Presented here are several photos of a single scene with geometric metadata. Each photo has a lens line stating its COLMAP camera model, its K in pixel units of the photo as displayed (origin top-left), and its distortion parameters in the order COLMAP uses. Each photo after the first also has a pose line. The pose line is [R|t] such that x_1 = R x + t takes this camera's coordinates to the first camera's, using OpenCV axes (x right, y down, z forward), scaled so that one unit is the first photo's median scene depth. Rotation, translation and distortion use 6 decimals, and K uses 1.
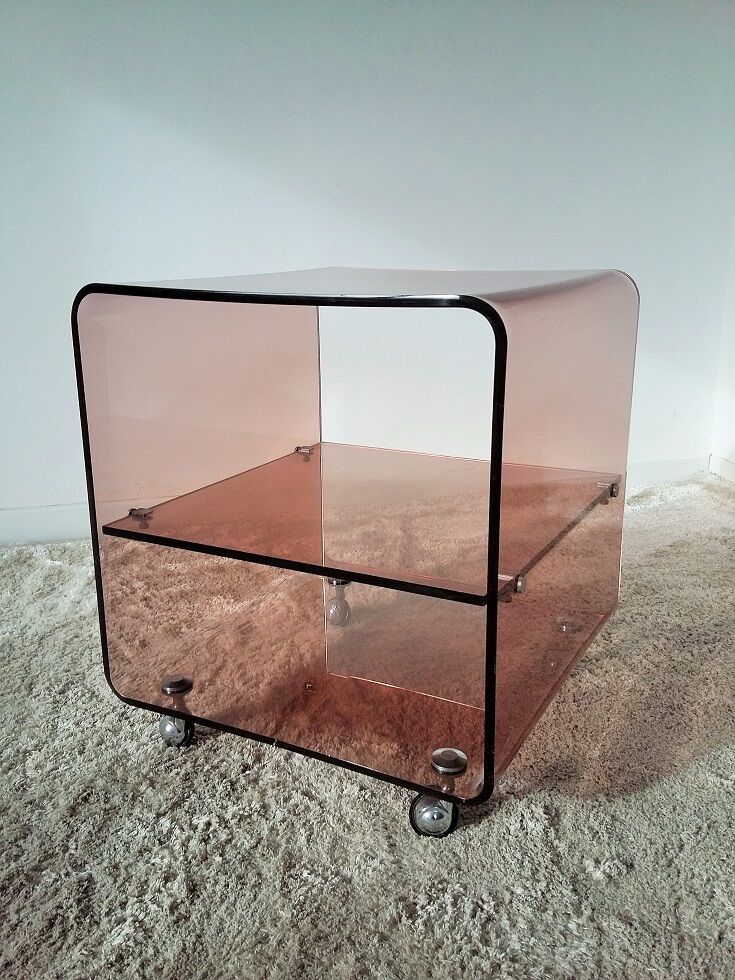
lens RADIAL K [[910.1, 0, 367.5], [0, 910.1, 490.0], [0, 0, 1]] dist [0.088968, -0.198829]
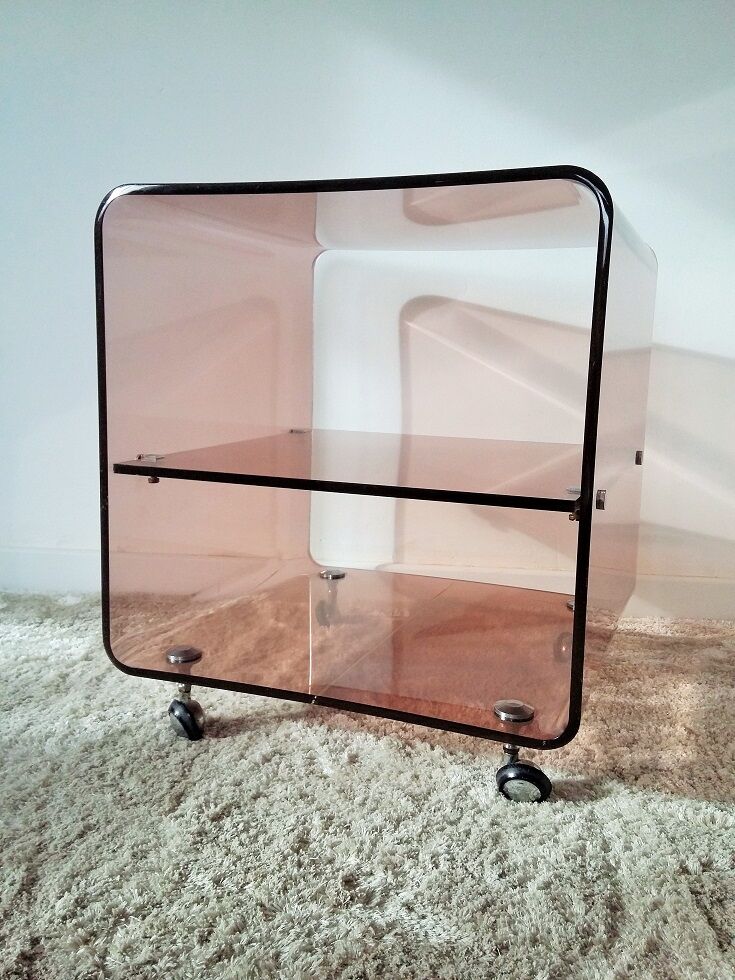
lens RADIAL K [[910.1, 0, 367.5], [0, 910.1, 490.0], [0, 0, 1]] dist [0.088968, -0.198829]
pose [[0.941816, 0.103403, -0.319828, -0.071605], [-0.145108, 0.983351, -0.109384, 0.067284], [0.303192, 0.149430, 0.941140, 0.522761]]
